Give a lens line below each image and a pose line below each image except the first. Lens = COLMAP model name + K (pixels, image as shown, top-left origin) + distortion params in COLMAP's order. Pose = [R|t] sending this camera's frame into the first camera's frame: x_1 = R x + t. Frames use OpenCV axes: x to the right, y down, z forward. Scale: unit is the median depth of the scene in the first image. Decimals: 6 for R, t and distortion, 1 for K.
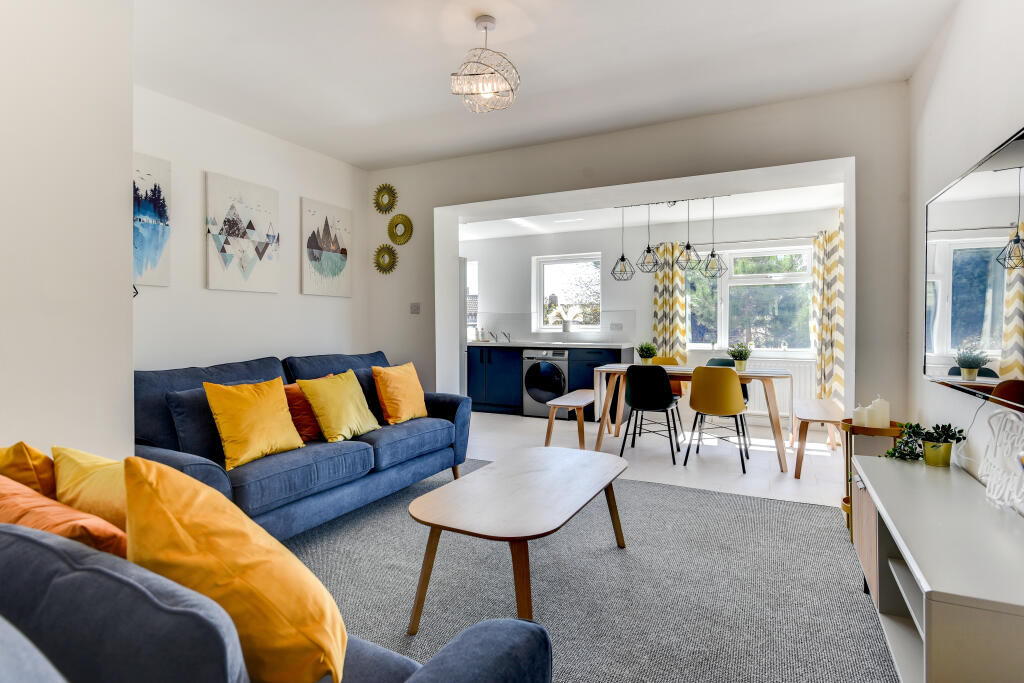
lens RADIAL K [[523.6, 0, 510.9], [0, 523.6, 329.0], [0, 0, 1]] dist [-0.001011, -0.000217]
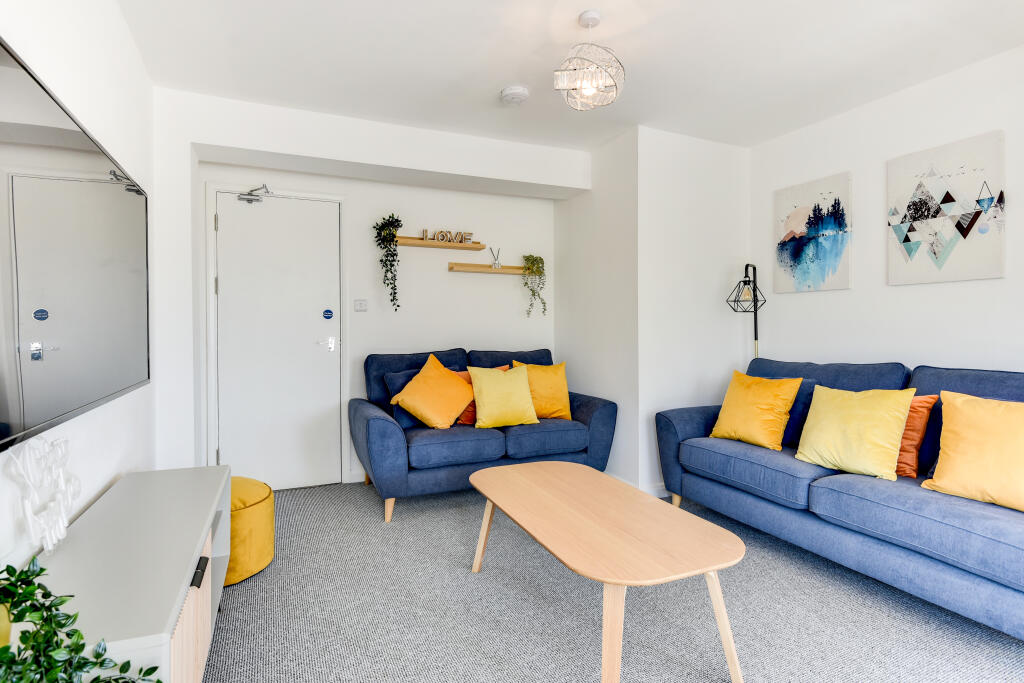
lens RADIAL K [[523.6, 0, 510.9], [0, 523.6, 329.0], [0, 0, 1]] dist [-0.001011, -0.000217]
pose [[-0.622541, 0.002998, -0.782581, 0.561804], [-0.003766, 0.999970, 0.006827, -0.002741], [0.782578, 0.007198, -0.622511, 1.029791]]
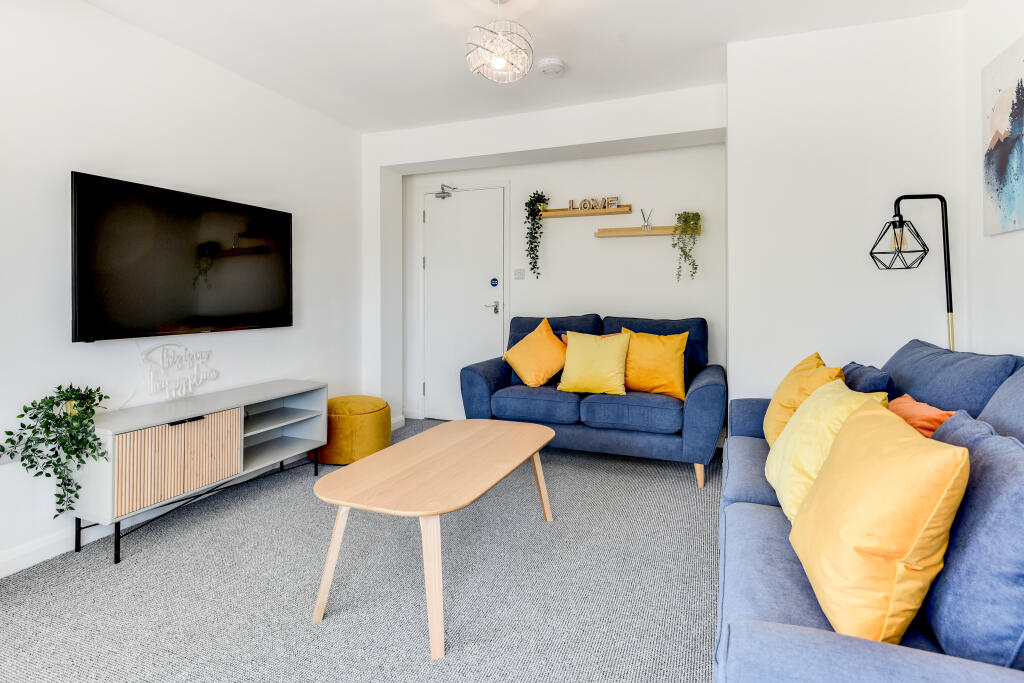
lens RADIAL K [[546.4, 0, 510.7], [0, 546.4, 290.5], [0, 0, 1]] dist [-0.003295, -0.000722]
pose [[-0.995607, -0.001528, -0.093621, 0.076233], [-0.001333, 0.999997, -0.002148, -0.001193], [0.093624, -0.002014, -0.995606, 1.378289]]
